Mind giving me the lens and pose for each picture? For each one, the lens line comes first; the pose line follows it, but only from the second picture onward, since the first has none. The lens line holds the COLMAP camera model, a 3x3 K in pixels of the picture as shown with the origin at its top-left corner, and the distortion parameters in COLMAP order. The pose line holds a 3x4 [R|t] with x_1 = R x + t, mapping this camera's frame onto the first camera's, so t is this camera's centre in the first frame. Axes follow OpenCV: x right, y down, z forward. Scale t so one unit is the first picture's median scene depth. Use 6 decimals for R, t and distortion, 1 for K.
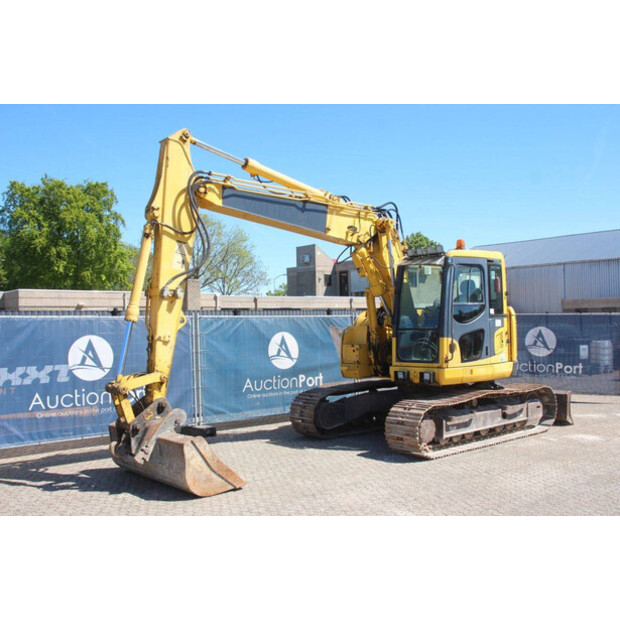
lens RADIAL K [[622.7, 0, 319.1], [0, 622.7, 306.5], [0, 0, 1]] dist [-0.068939, 0.000000]
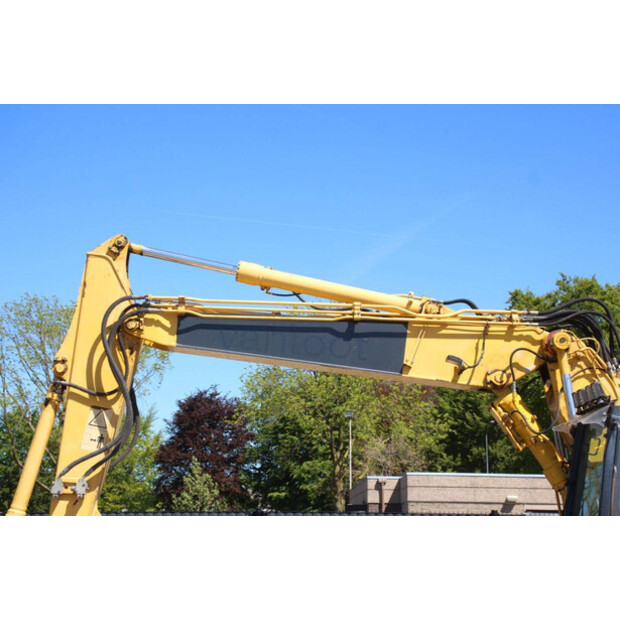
lens RADIAL K [[1147.0, 0, 319.7], [0, 1147.0, 312.5], [0, 0, 1]] dist [0.214949, 0.000000]
pose [[0.755542, -0.098637, -0.647632, 0.588726], [-0.006474, 0.987427, -0.157943, -0.009870], [0.655069, 0.123525, 0.745404, 0.182356]]
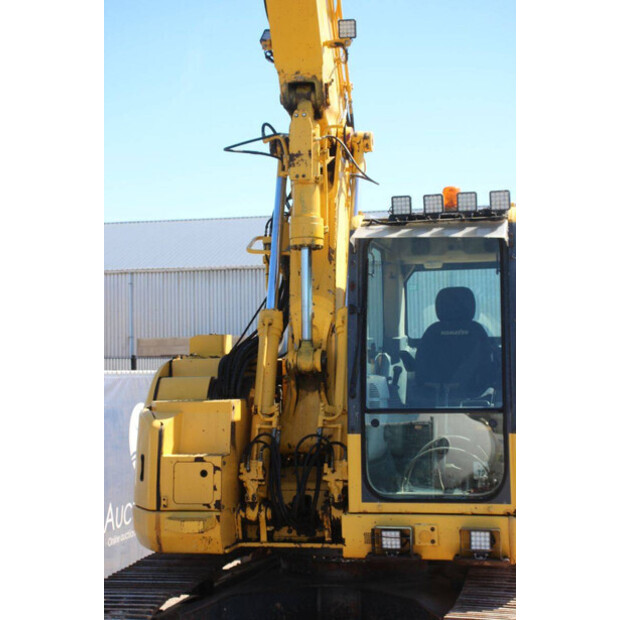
lens RADIAL K [[1147.1, 0, 313.6], [0, 1147.1, 311.7], [0, 0, 1]] dist [0.233077, 0.000000]
pose [[0.821692, 0.033656, 0.568937, -0.288905], [-0.014790, 0.999178, -0.037747, 0.003952], [-0.569740, 0.022602, 0.821514, 0.460381]]
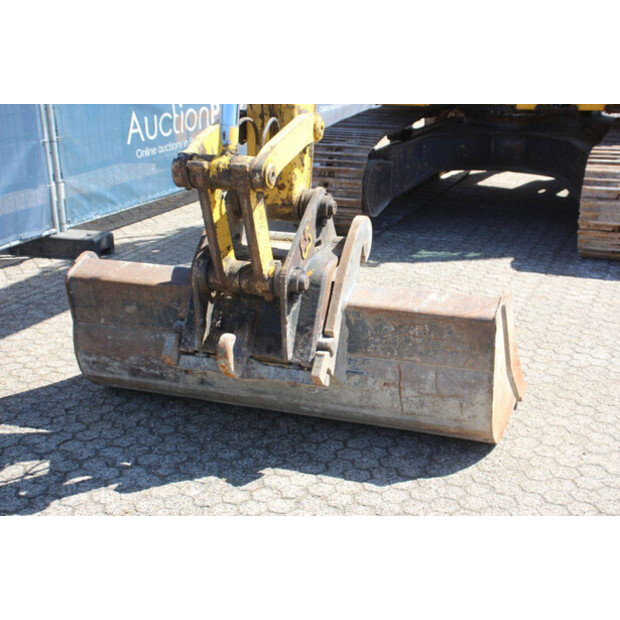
lens RADIAL K [[961.1, 0, 313.1], [0, 961.1, 314.2], [0, 0, 1]] dist [0.093668, 0.000000]
pose [[0.895421, -0.126409, 0.426898, -0.368013], [-0.022958, 0.944462, 0.327818, 0.029079], [-0.444628, -0.303336, 0.842789, 0.397465]]
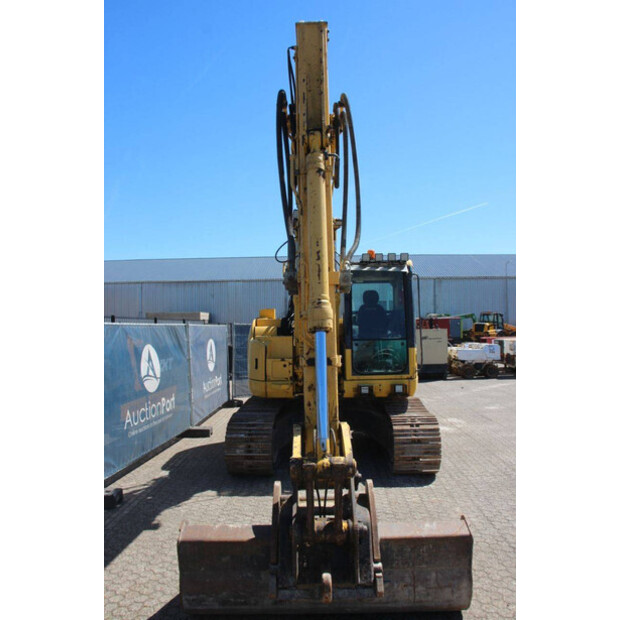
lens RADIAL K [[507.4, 0, 316.2], [0, 507.4, 307.2], [0, 0, 1]] dist [-0.157799, 0.111904]
pose [[0.685878, 0.034519, 0.726898, -0.455936], [-0.017709, 0.999370, -0.030748, 0.012555], [-0.727501, 0.008217, 0.686057, 0.530836]]
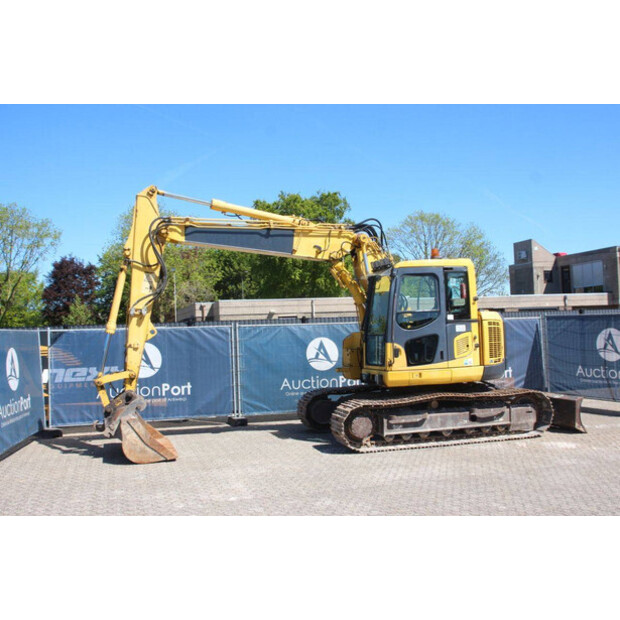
lens RADIAL K [[647.6, 0, 320.9], [0, 647.6, 304.0], [0, 0, 1]] dist [-0.065746, 0.000000]
pose [[0.910162, -0.031008, -0.413090, 0.531013], [0.029596, 0.999514, -0.009818, -0.010104], [0.413194, -0.003290, 0.910637, -0.077634]]
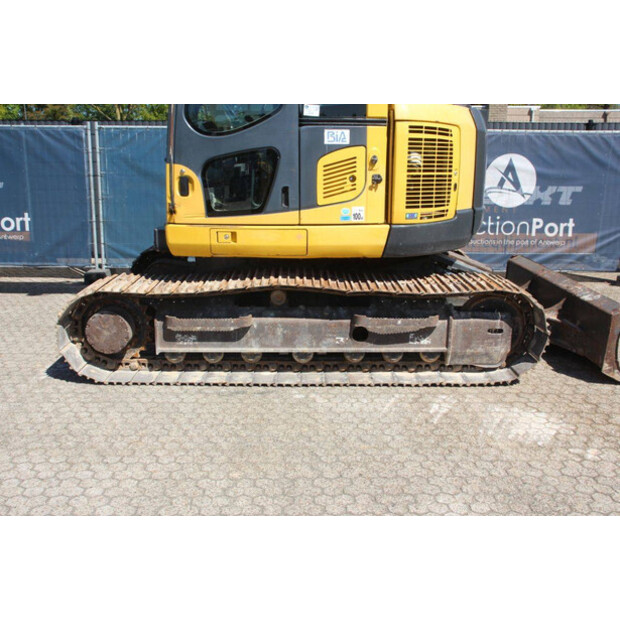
lens RADIAL K [[647.6, 0, 325.2], [0, 647.6, 311.0], [0, 0, 1]] dist [-0.065746, 0.000000]
pose [[0.773695, 0.176227, -0.608556, 0.602024], [-0.004010, 0.961879, 0.273445, 0.020526], [0.633546, -0.209122, 0.744908, 0.624336]]
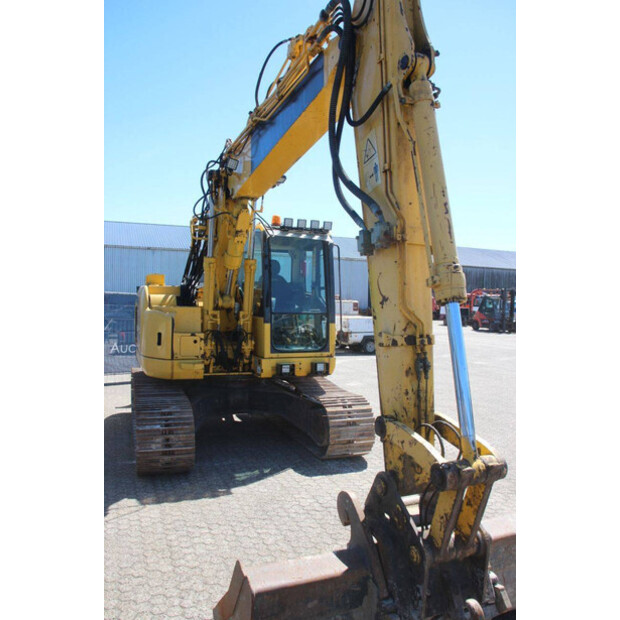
lens RADIAL K [[507.4, 0, 310.0], [0, 507.4, 309.0], [0, 0, 1]] dist [-0.157799, 0.111904]
pose [[0.347547, 0.011293, 0.937594, -0.484101], [-0.054417, 0.998485, 0.008144, 0.023012], [-0.936082, -0.053851, 0.347635, 0.726377]]
